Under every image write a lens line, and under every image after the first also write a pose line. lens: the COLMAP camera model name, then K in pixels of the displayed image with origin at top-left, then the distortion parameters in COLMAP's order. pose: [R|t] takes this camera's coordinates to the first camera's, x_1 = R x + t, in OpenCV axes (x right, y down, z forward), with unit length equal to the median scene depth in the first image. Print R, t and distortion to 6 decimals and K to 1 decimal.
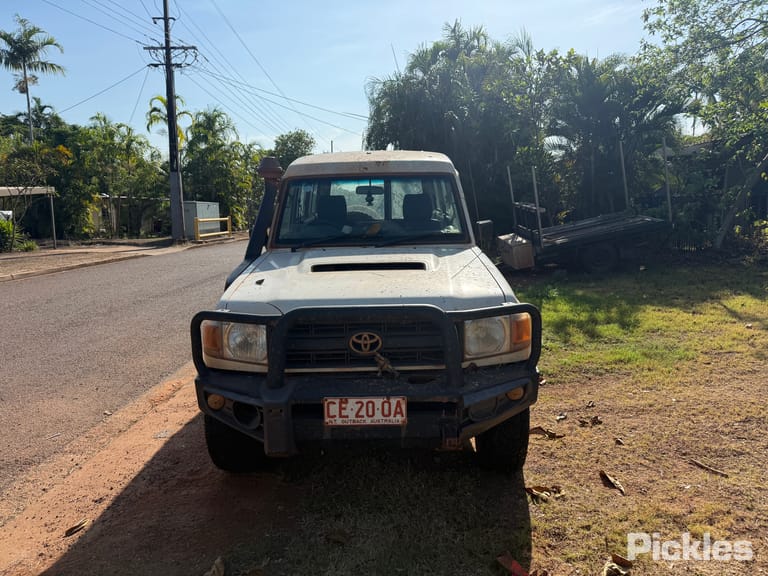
lens RADIAL K [[548.3, 0, 384.0], [0, 548.3, 288.0], [0, 0, 1]] dist [0.049641, -0.058002]
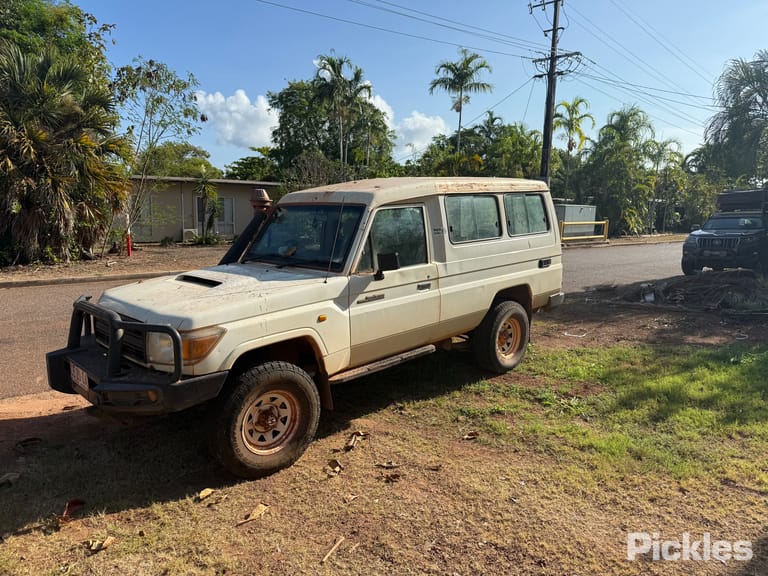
lens RADIAL K [[548.3, 0, 384.0], [0, 548.3, 288.0], [0, 0, 1]] dist [0.049641, -0.058002]
pose [[0.703007, 0.133079, -0.698621, 0.138330], [-0.130357, 0.989806, 0.057371, -0.017951], [0.699134, 0.050738, 0.713188, 0.045122]]
